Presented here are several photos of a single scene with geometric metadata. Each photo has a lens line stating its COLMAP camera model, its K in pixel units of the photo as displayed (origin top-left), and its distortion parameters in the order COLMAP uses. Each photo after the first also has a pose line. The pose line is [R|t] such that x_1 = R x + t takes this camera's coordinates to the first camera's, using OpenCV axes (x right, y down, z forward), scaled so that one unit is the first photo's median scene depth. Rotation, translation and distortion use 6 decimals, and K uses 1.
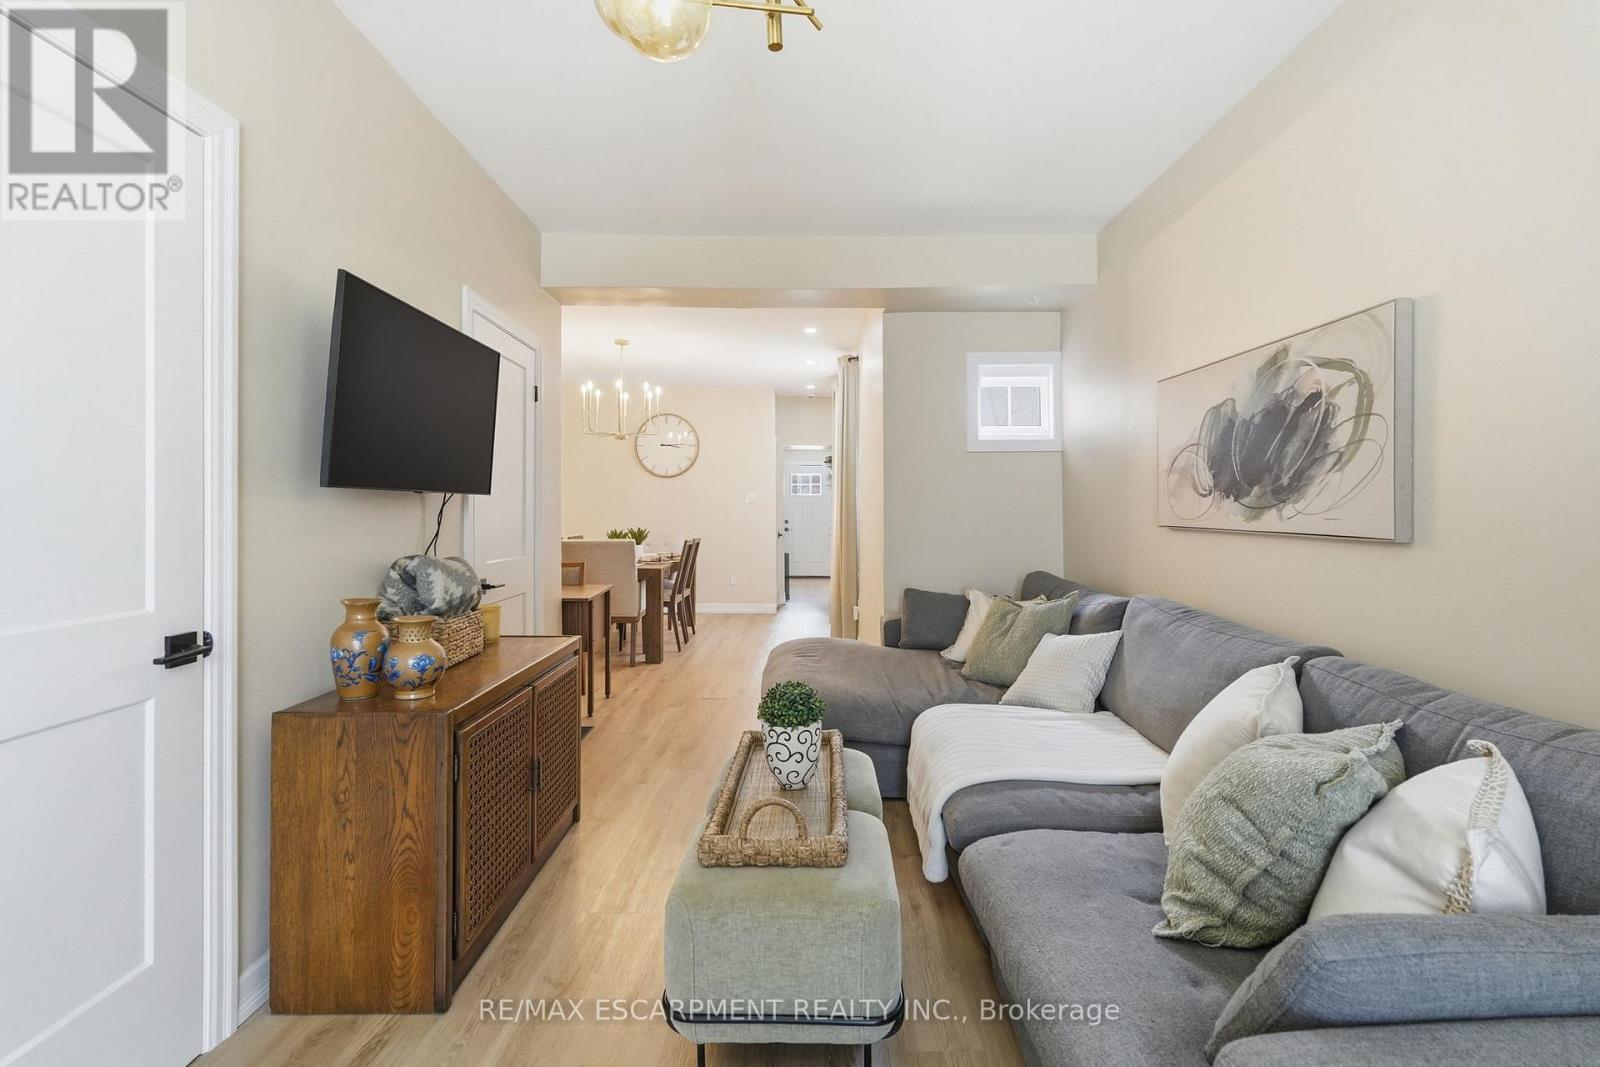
lens RADIAL K [[733.2, 0, 793.3], [0, 733.2, 493.7], [0, 0, 1]] dist [-0.013017, 0.005590]
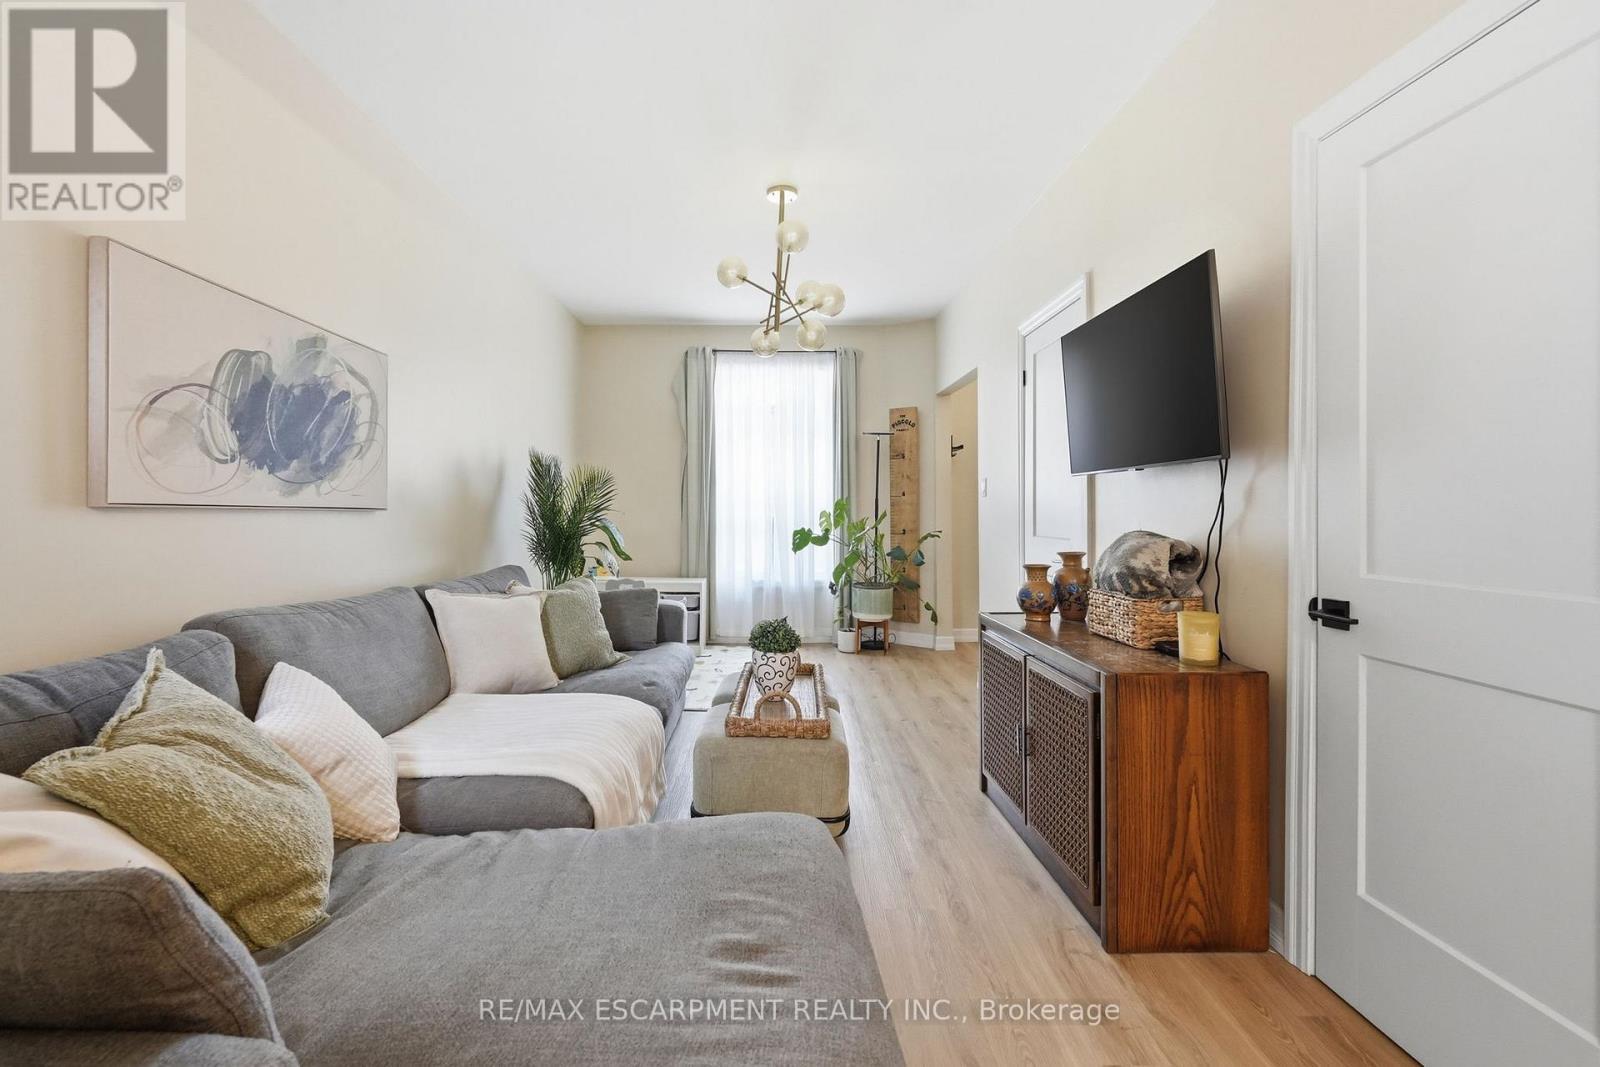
lens RADIAL K [[733.2, 0, 796.6], [0, 733.2, 516.9], [0, 0, 1]] dist [-0.013017, 0.005590]
pose [[-0.998748, 0.001134, -0.050015, 0.022585], [0.001848, 0.999897, -0.014238, 0.088691], [0.049994, -0.014313, -0.998647, 2.221011]]
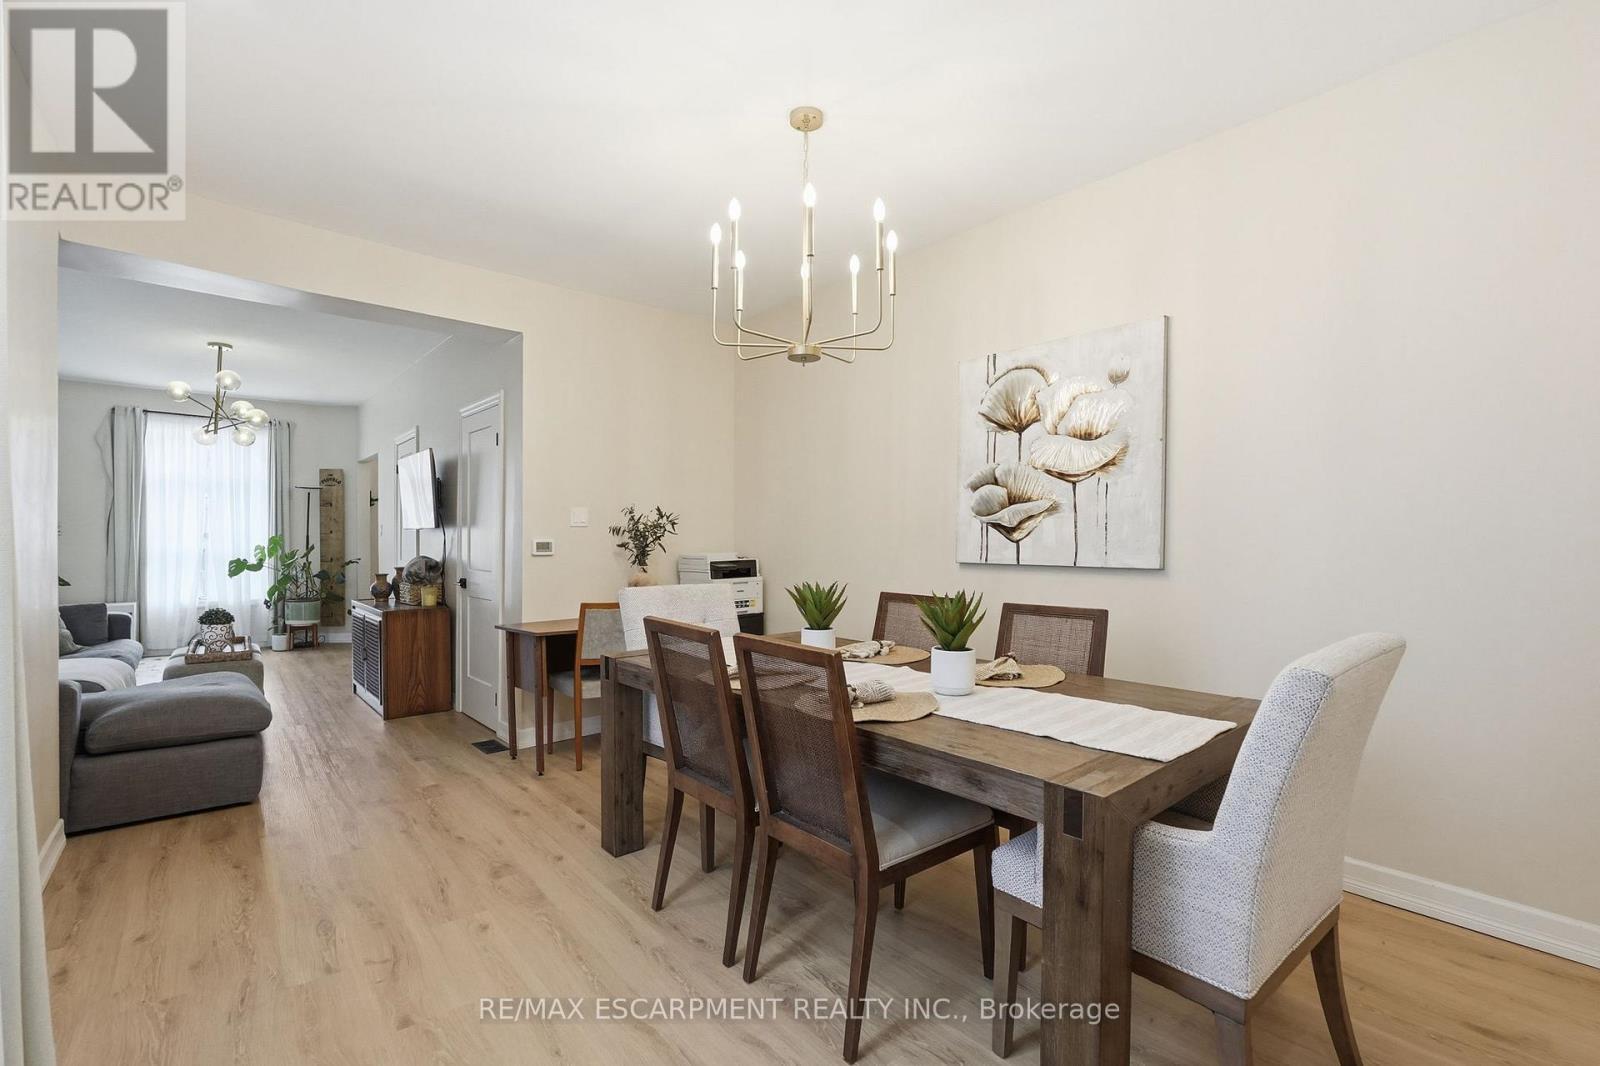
lens RADIAL K [[733.2, 0, 805.0], [0, 733.2, 542.4], [0, 0, 1]] dist [-0.013017, 0.005590]
pose [[-0.755737, 0.002551, -0.654871, 0.118067], [0.014401, 0.999815, -0.012725, 0.102303], [0.654717, -0.019048, -0.755634, 4.338890]]
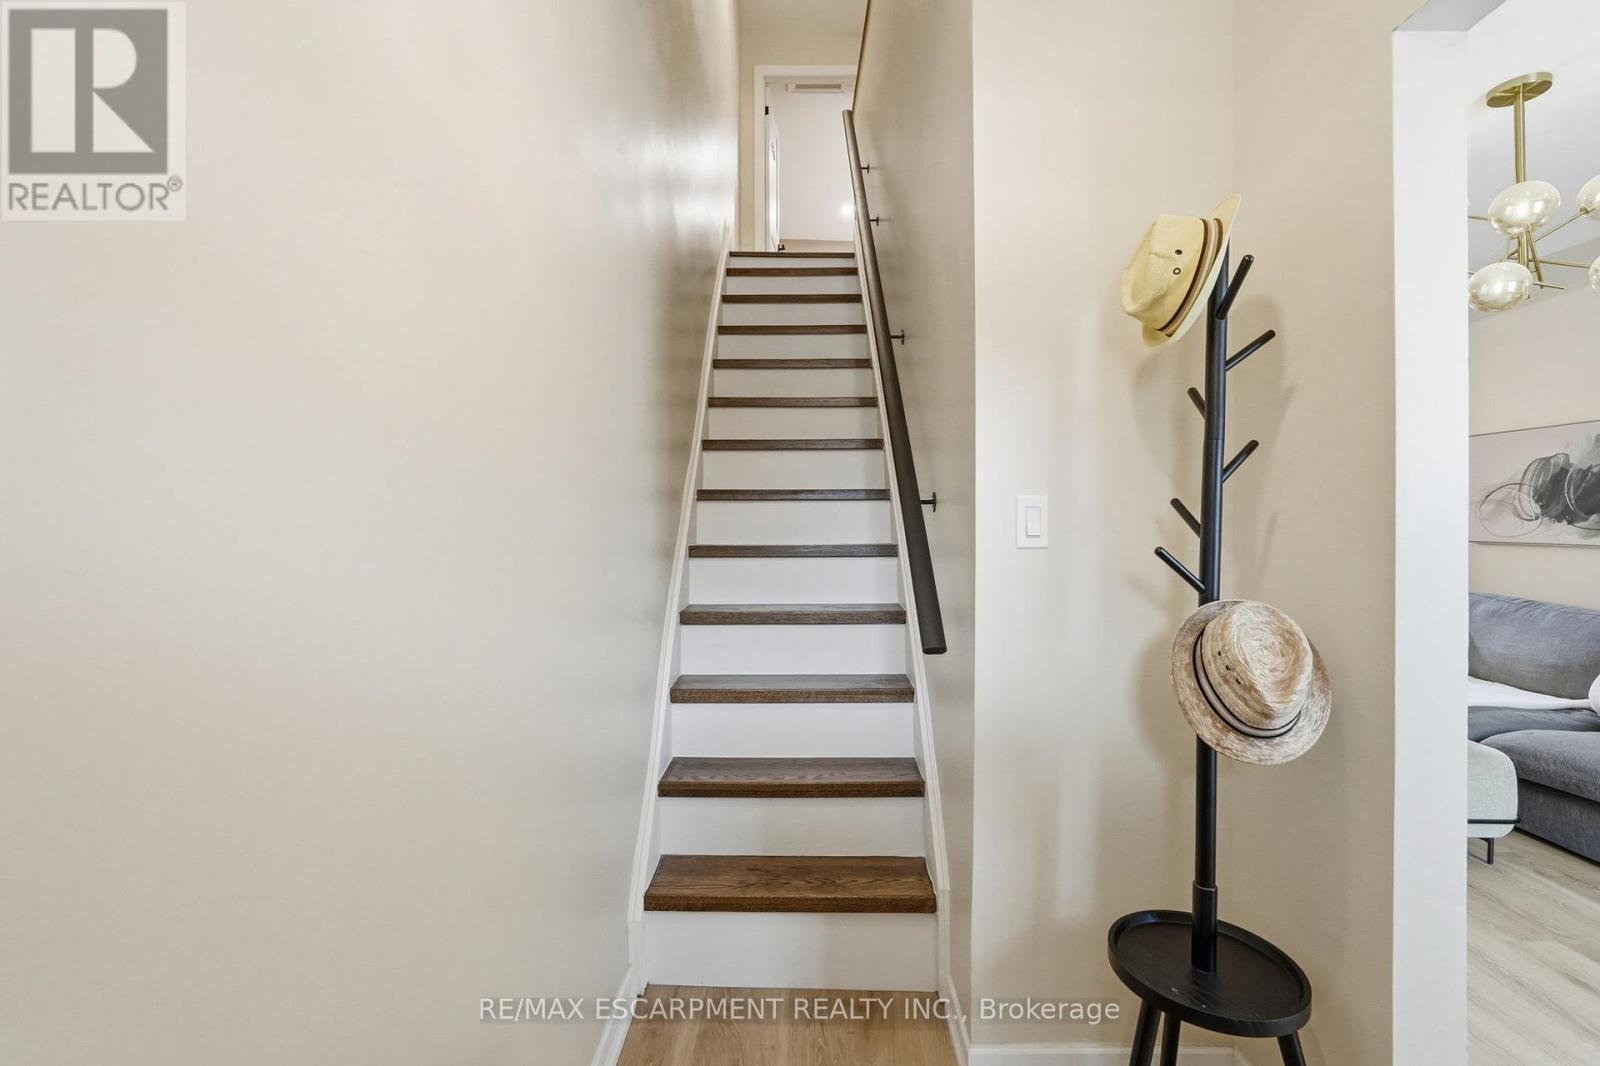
lens RADIAL K [[733.2, 0, 787.3], [0, 733.2, 504.6], [0, 0, 1]] dist [-0.013017, 0.005590]
pose [[0.999979, 0.004240, 0.004928, -1.112092], [-0.004279, 0.999959, 0.008038, -0.040659], [-0.004894, -0.008059, 0.999956, -0.509600]]
